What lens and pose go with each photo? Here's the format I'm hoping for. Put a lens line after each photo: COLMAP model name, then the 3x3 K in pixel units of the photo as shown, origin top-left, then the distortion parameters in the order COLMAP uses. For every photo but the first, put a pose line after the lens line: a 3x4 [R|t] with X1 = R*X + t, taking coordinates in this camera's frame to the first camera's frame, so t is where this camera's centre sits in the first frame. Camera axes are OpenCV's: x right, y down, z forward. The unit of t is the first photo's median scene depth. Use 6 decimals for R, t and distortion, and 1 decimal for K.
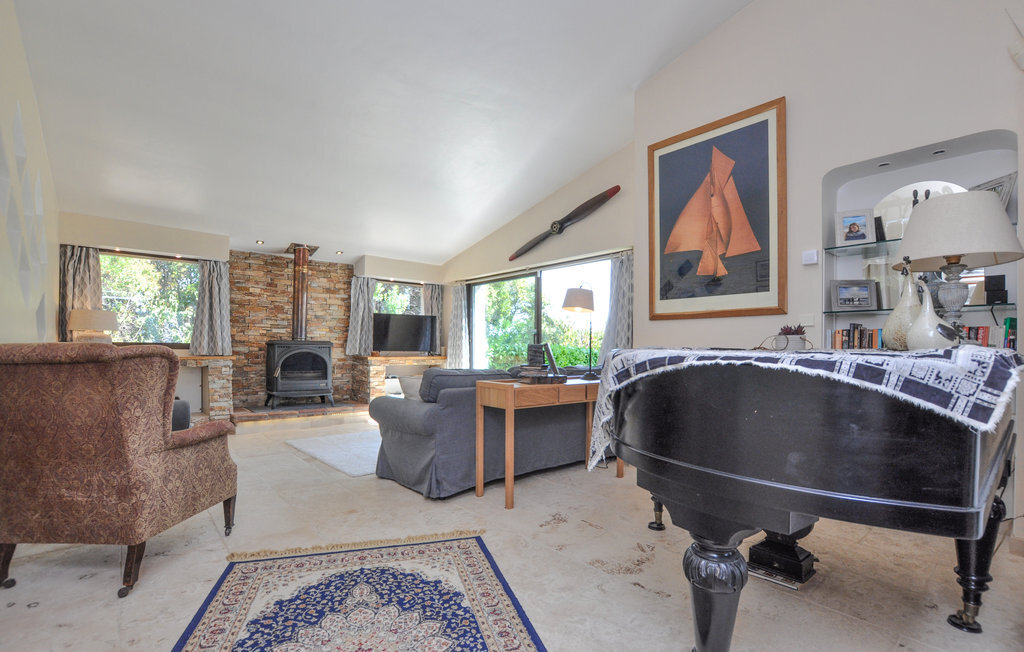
lens RADIAL K [[454.3, 0, 509.9], [0, 454.3, 359.2], [0, 0, 1]] dist [-0.036779, 0.005122]
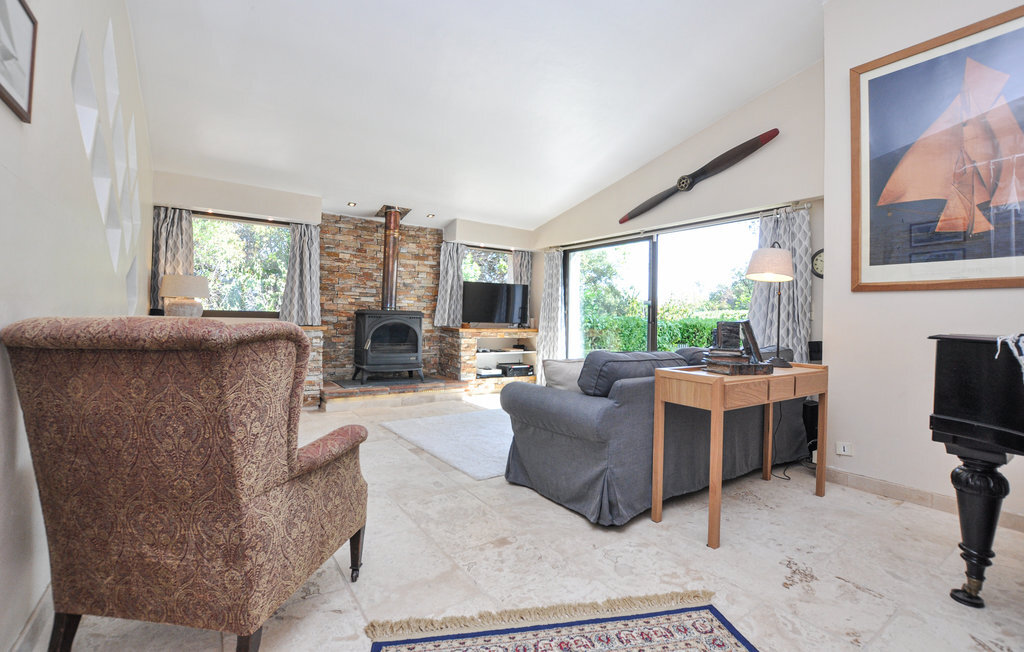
lens RADIAL K [[454.3, 0, 518.2], [0, 454.3, 325.3], [0, 0, 1]] dist [-0.036779, 0.005122]
pose [[0.993882, 0.015133, -0.109408, -0.191357], [-0.016105, 0.999838, -0.008001, -0.013669], [0.109269, 0.009714, 0.993965, 0.193525]]
